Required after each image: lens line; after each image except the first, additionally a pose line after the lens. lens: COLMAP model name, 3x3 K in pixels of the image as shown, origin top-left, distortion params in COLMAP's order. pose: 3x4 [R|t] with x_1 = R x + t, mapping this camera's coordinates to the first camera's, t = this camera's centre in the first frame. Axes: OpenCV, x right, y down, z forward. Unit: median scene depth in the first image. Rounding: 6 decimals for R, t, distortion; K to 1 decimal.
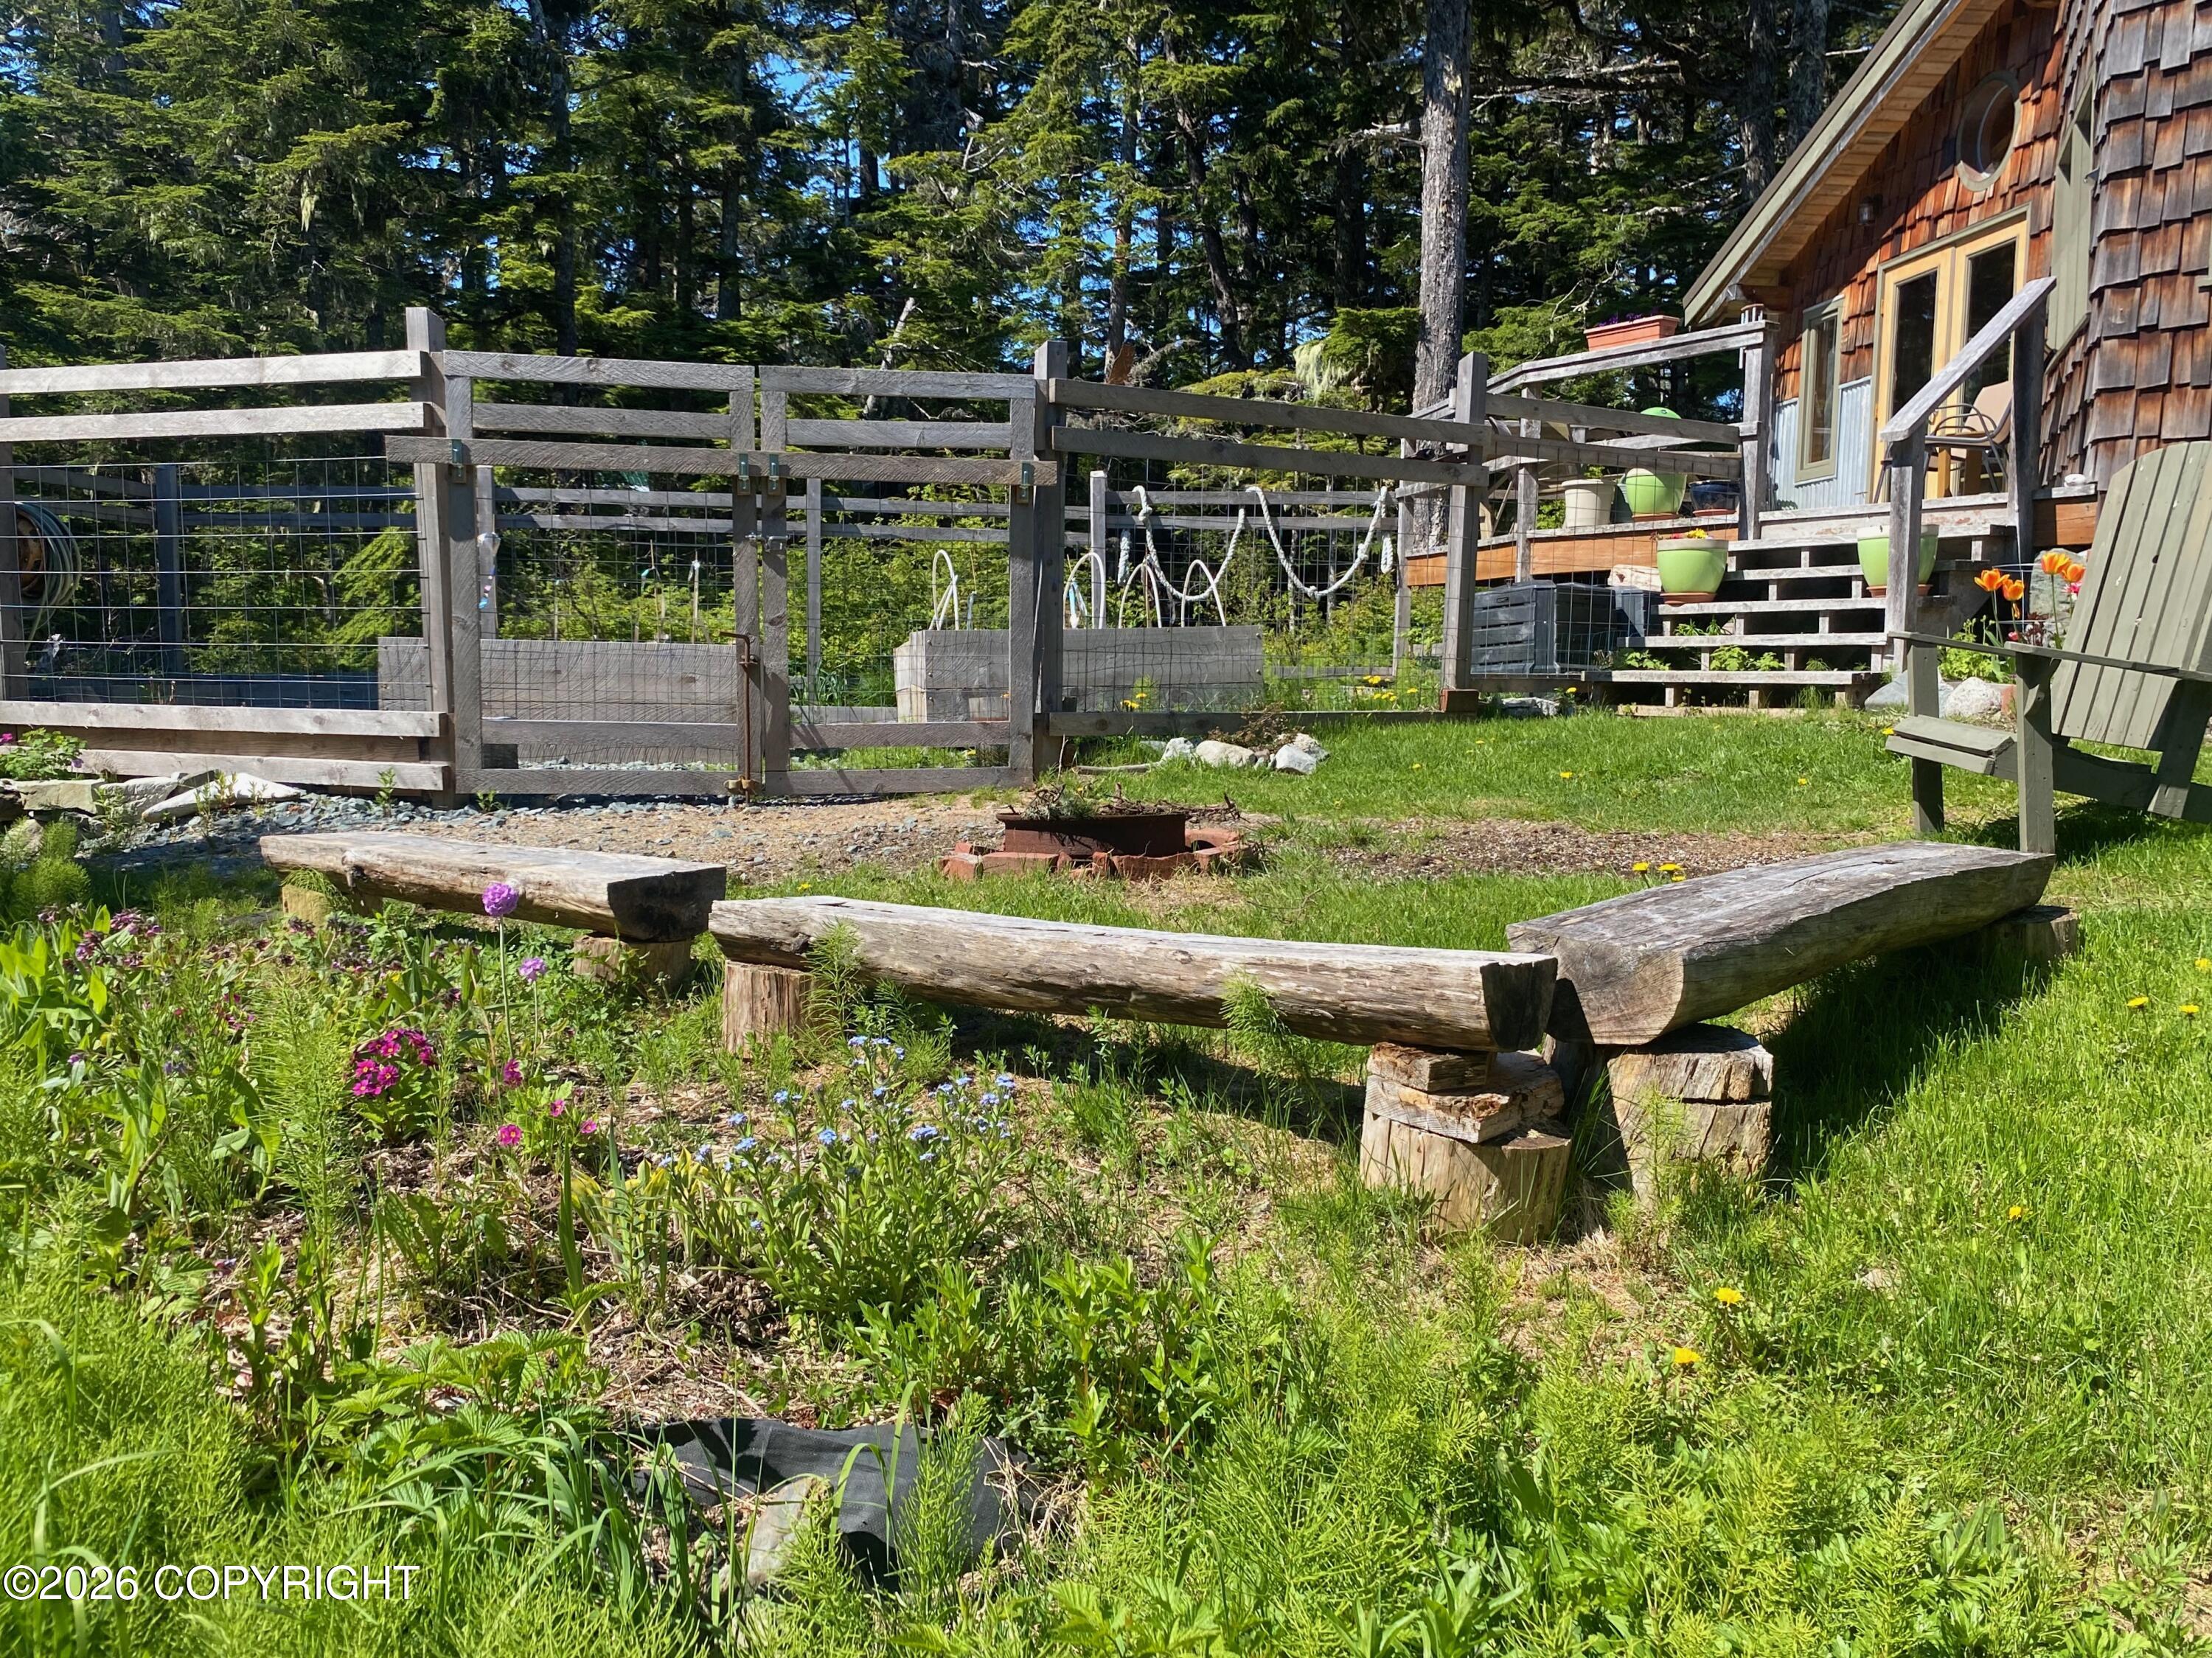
lens RADIAL K [[1716.2, 0, 1102.3], [0, 1716.2, 955.2], [0, 0, 1]] dist [0.067196, -0.115732]
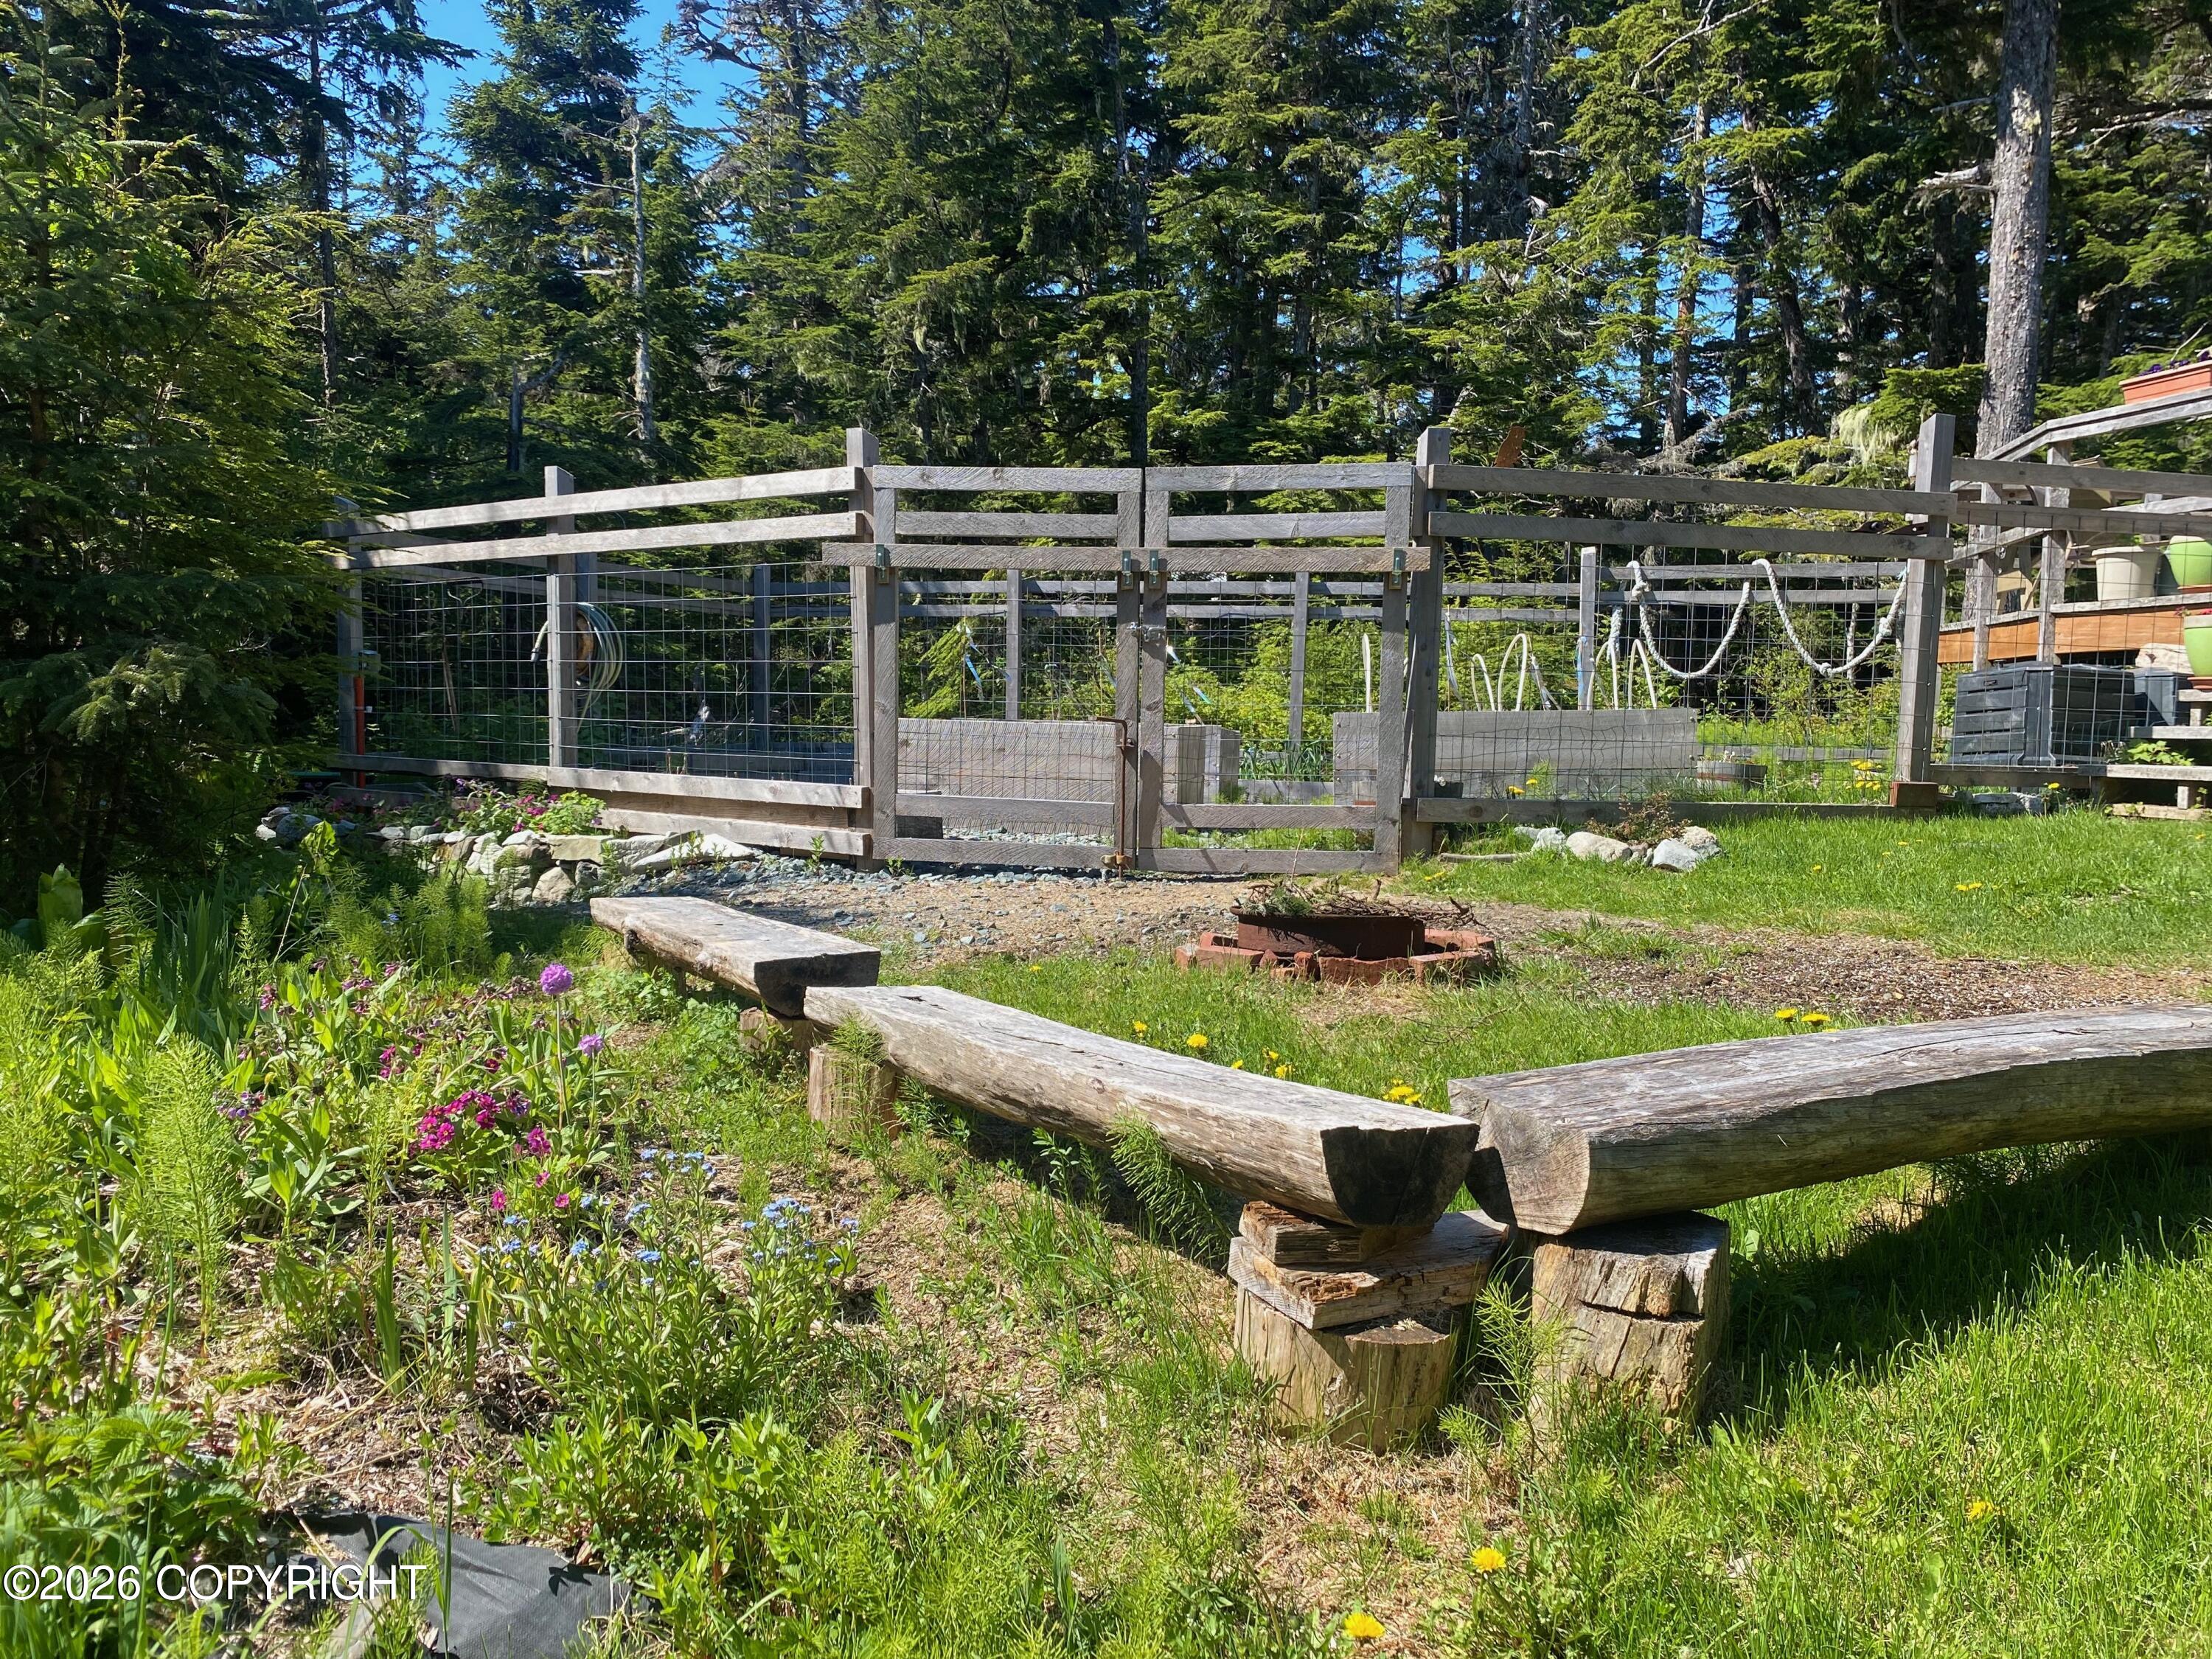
lens RADIAL K [[1673.7, 0, 1105.7], [0, 1673.7, 935.0], [0, 0, 1]] dist [0.002927, 0.004679]
pose [[0.939268, 0.053043, -0.339060, 0.124547], [-0.068573, 0.997067, -0.033980, -0.017687], [0.336264, 0.055166, 0.940151, 0.043878]]
